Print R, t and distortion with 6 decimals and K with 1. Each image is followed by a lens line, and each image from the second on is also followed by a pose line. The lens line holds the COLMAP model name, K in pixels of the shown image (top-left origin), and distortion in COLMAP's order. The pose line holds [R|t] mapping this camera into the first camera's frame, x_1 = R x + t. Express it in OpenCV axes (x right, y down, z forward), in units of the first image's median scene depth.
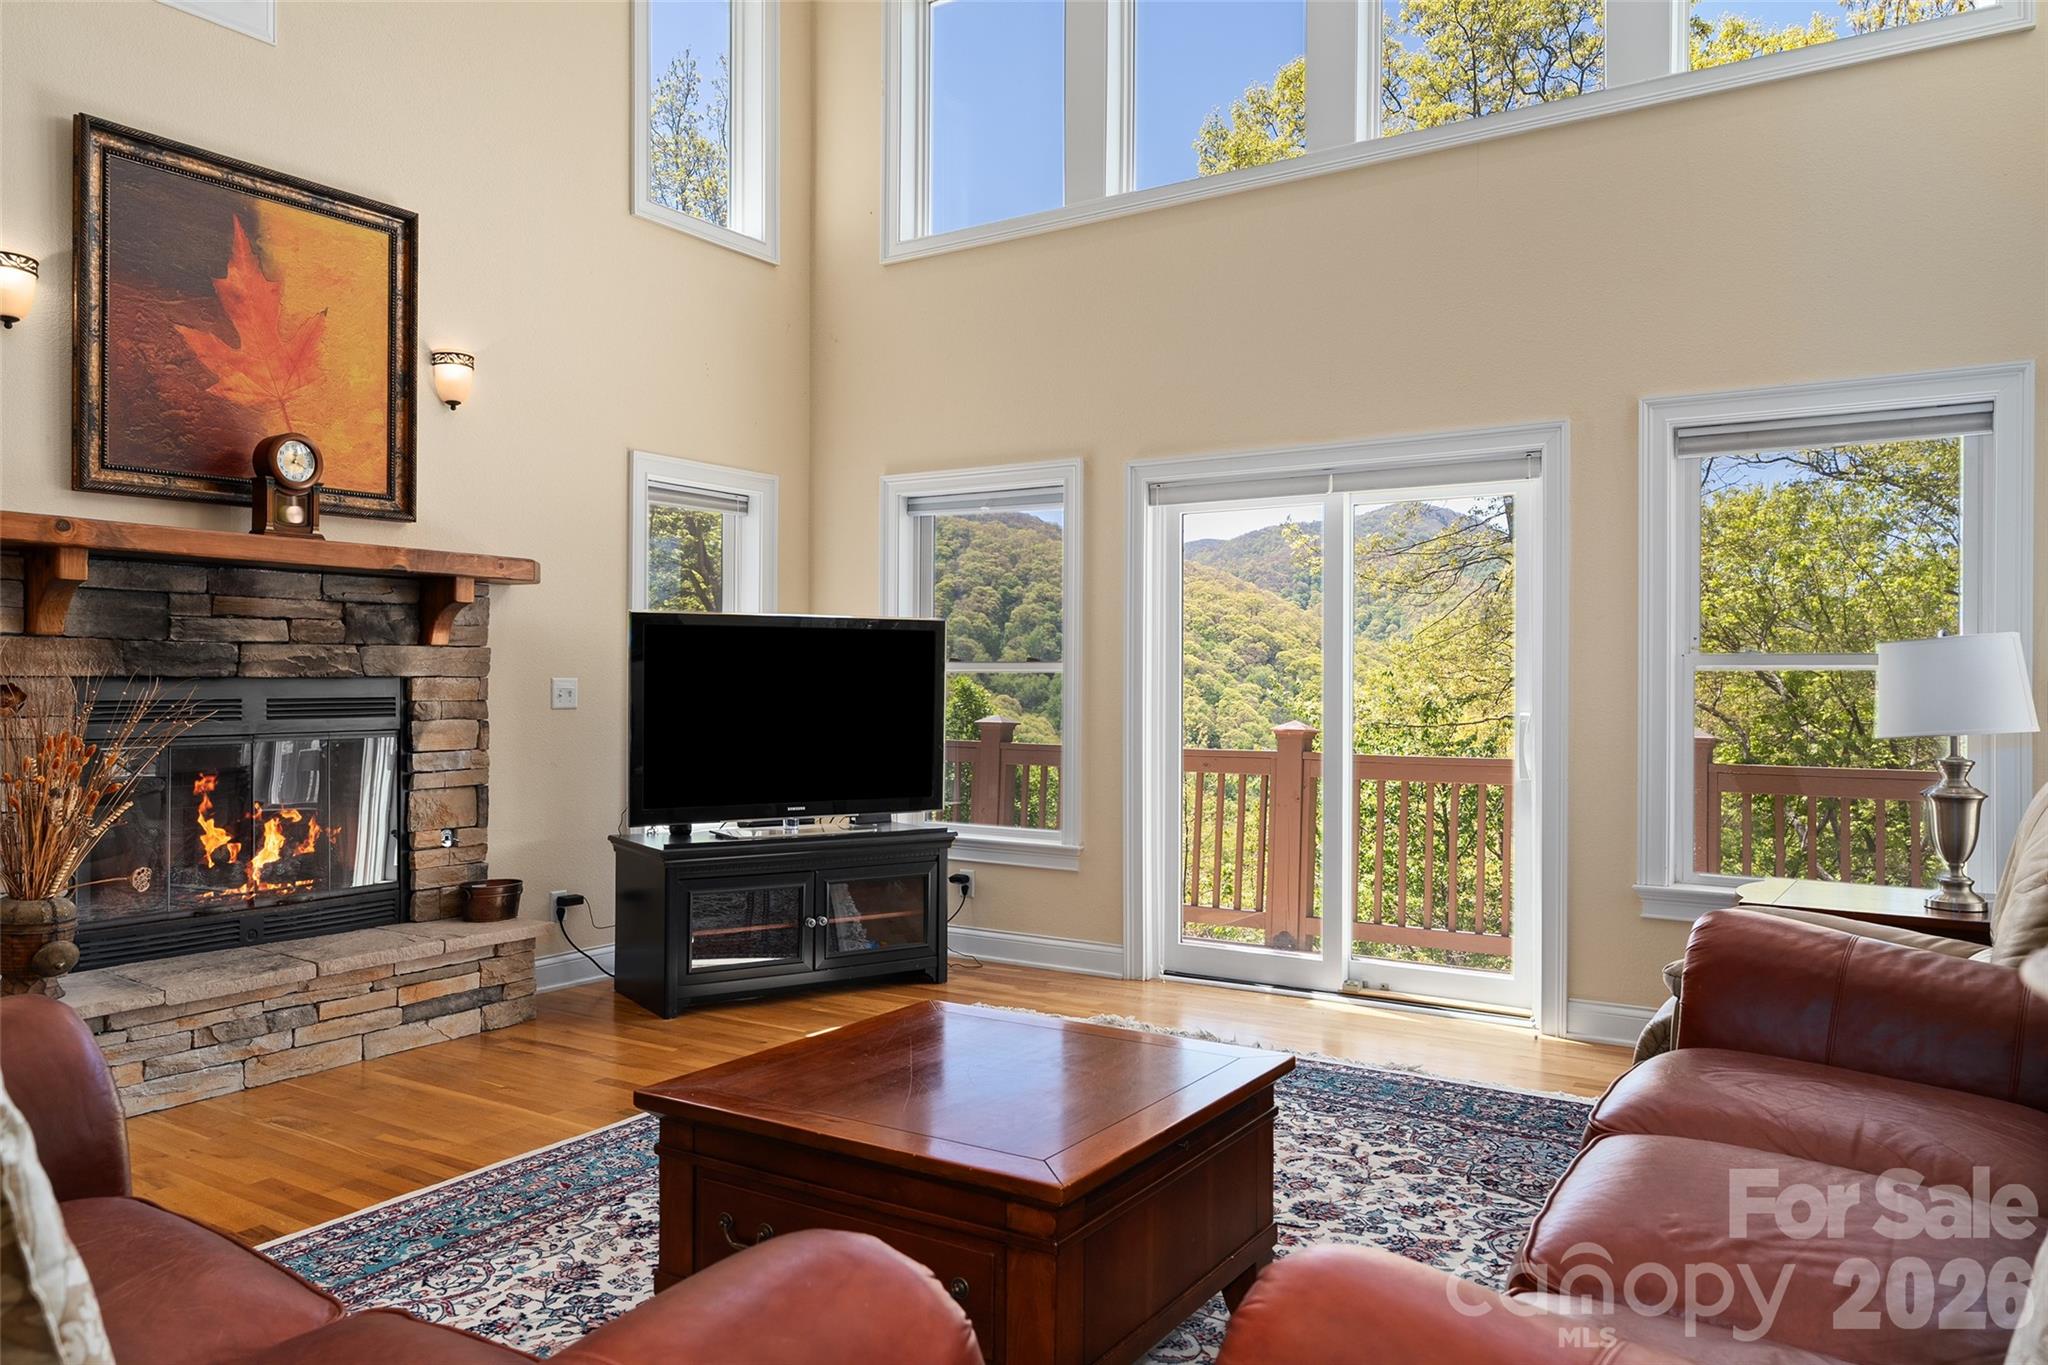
lens RADIAL K [[1416.9, 0, 1010.4], [0, 1416.9, 678.4], [0, 0, 1]] dist [0.002814, -0.002244]
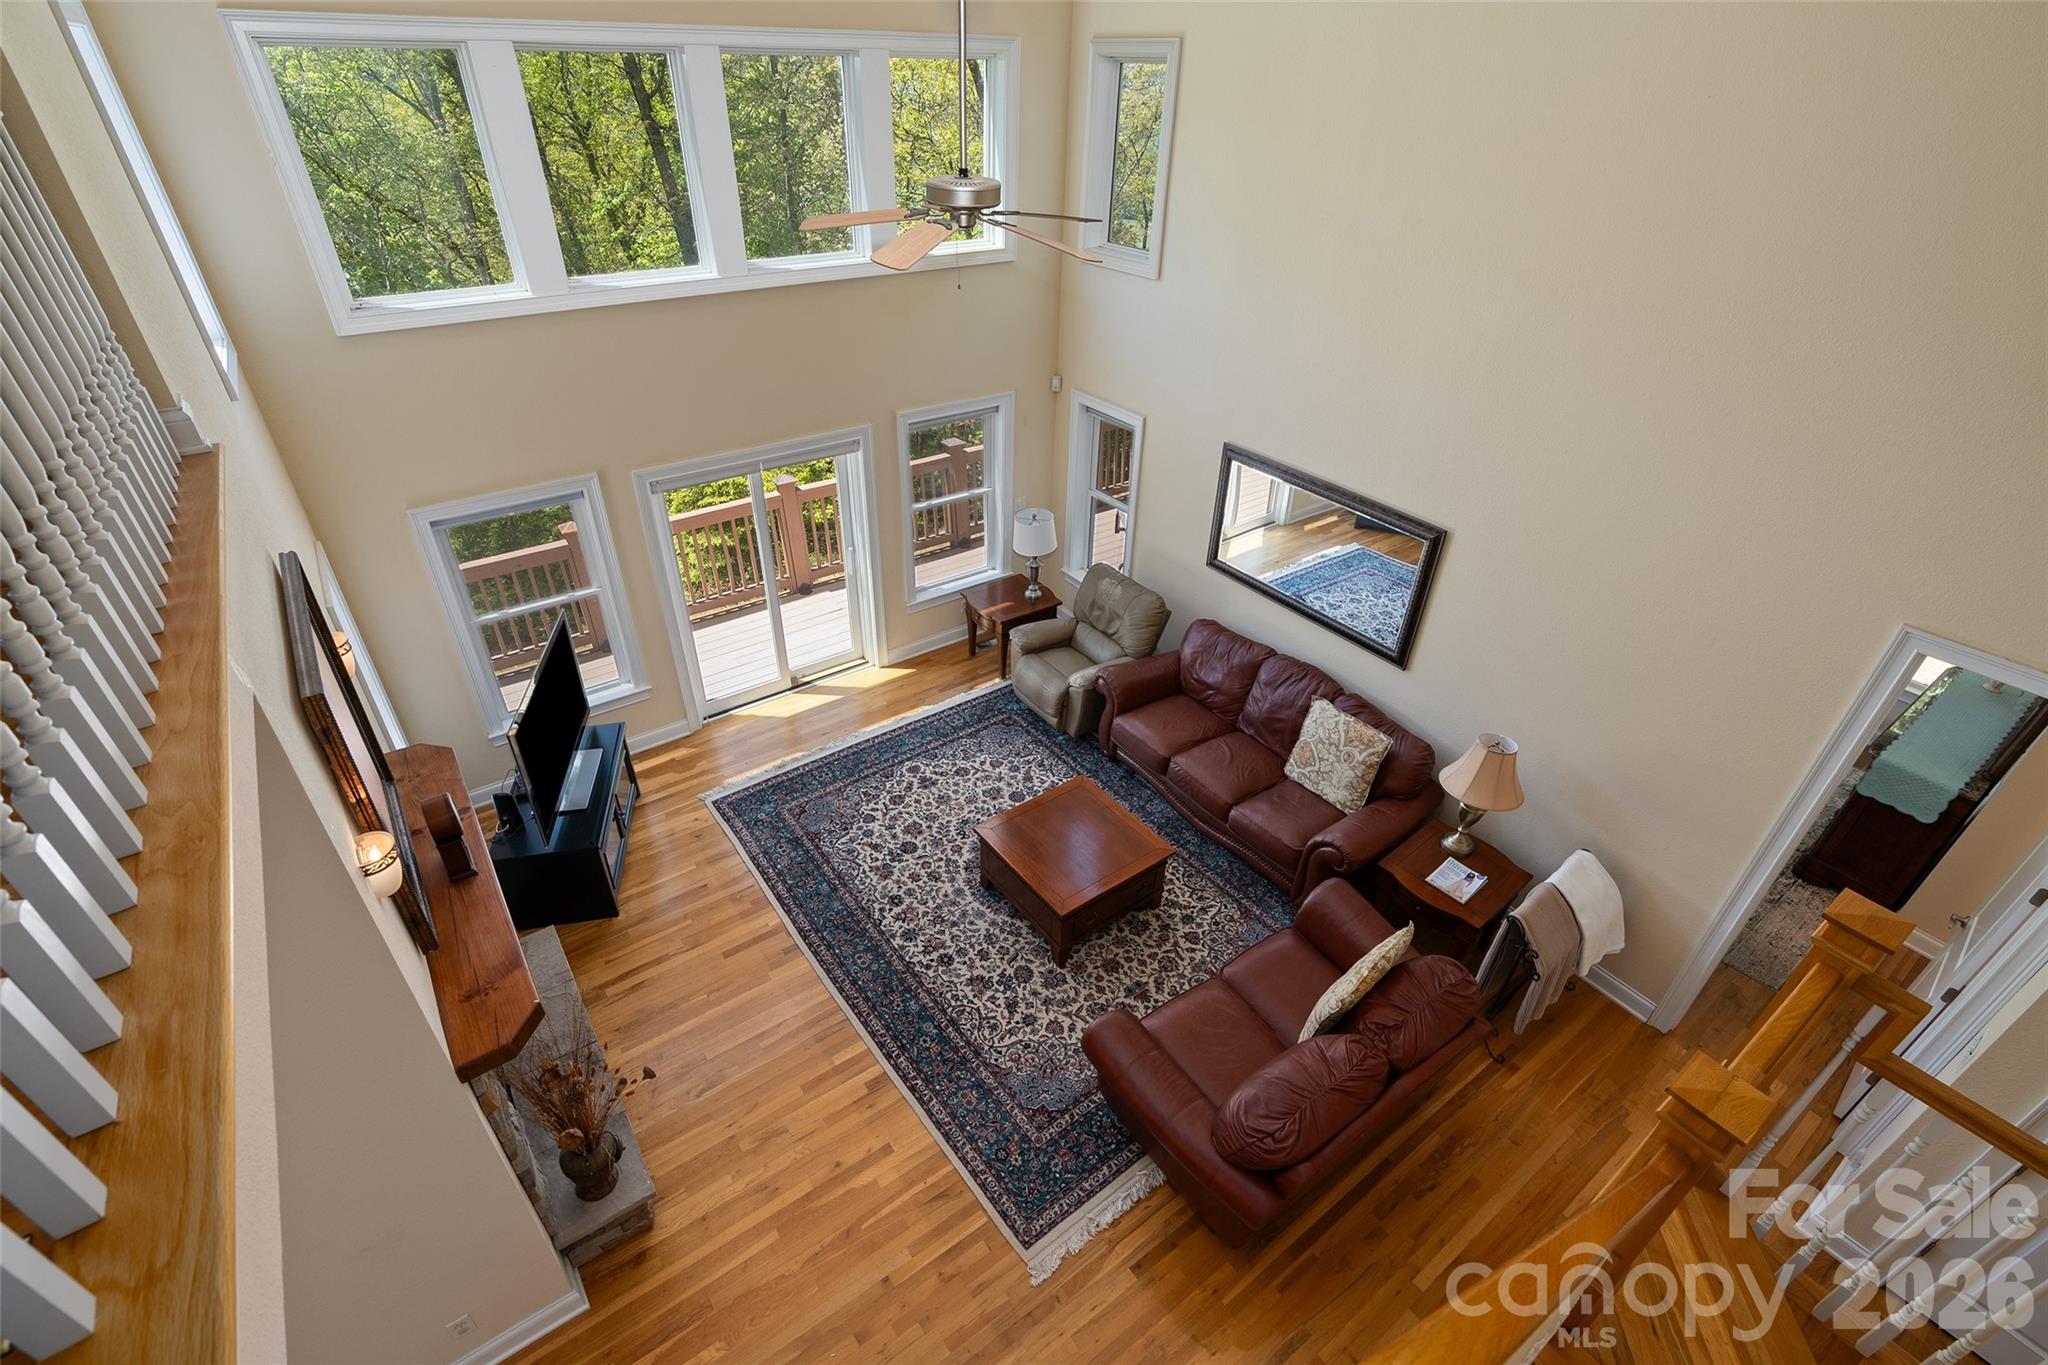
lens RADIAL K [[916.9, 0, 1004.8], [0, 916.9, 686.1], [0, 0, 1]] dist [-0.013609, 0.003719]
pose [[0.360808, -0.520587, 0.773826, -0.872779], [-0.013357, 0.826746, 0.562417, -0.683958], [-0.932545, -0.213260, 0.291343, 0.342304]]
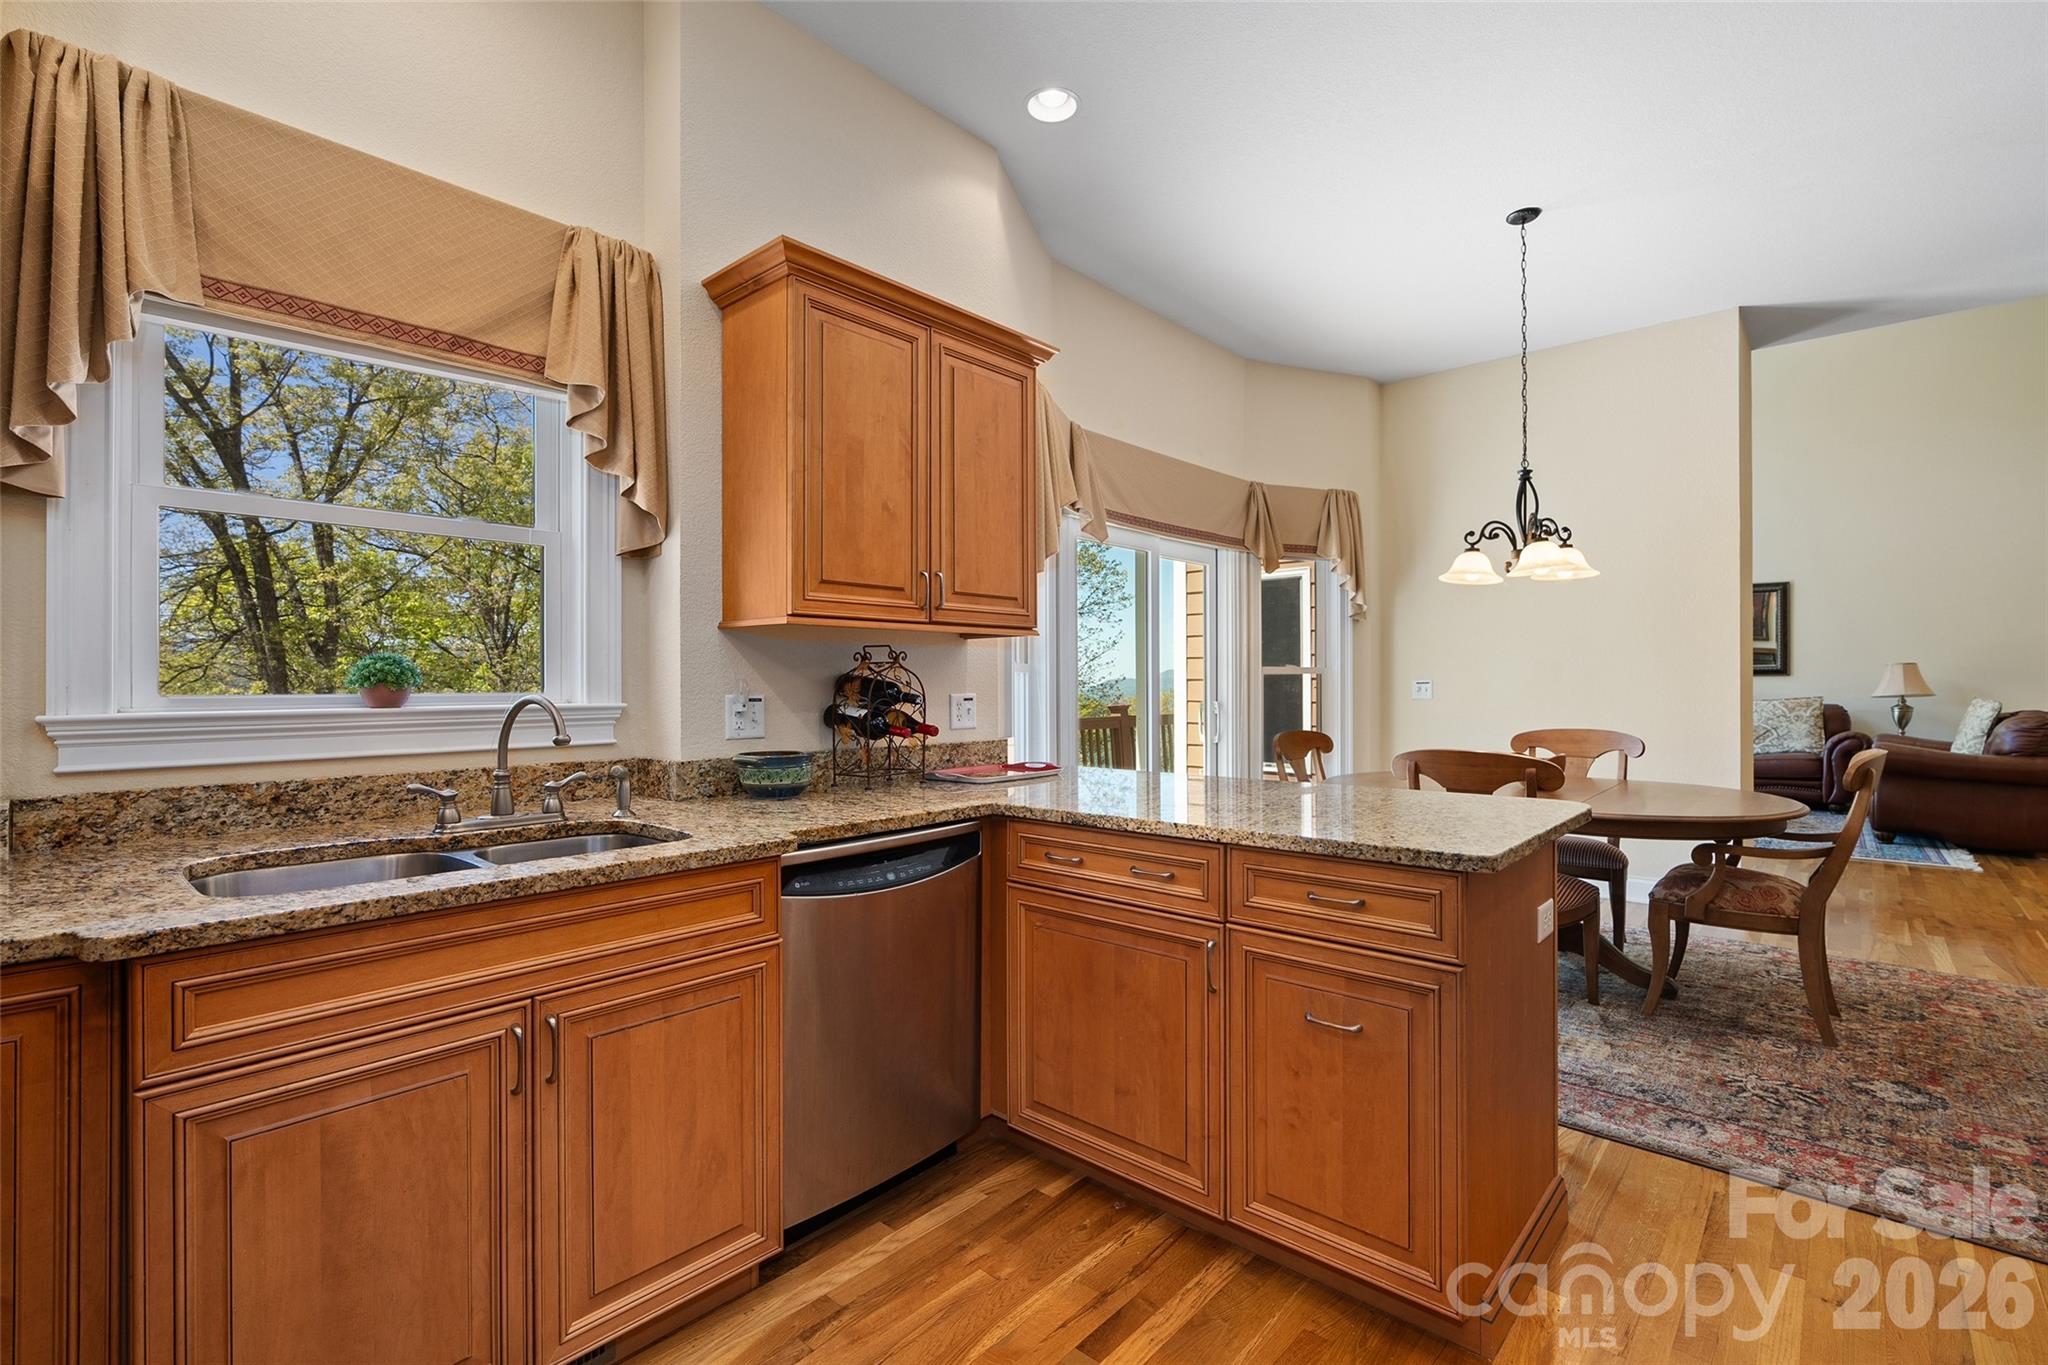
lens RADIAL K [[916.9, 0, 1010.2], [0, 916.9, 682.5], [0, 0, 1]] dist [-0.013609, 0.003719]
pose [[0.156714, 0.000517, 0.987644, -1.947882], [-0.000443, 1.000000, -0.000453, 0.007087], [-0.987644, -0.000367, 0.156714, 1.581719]]
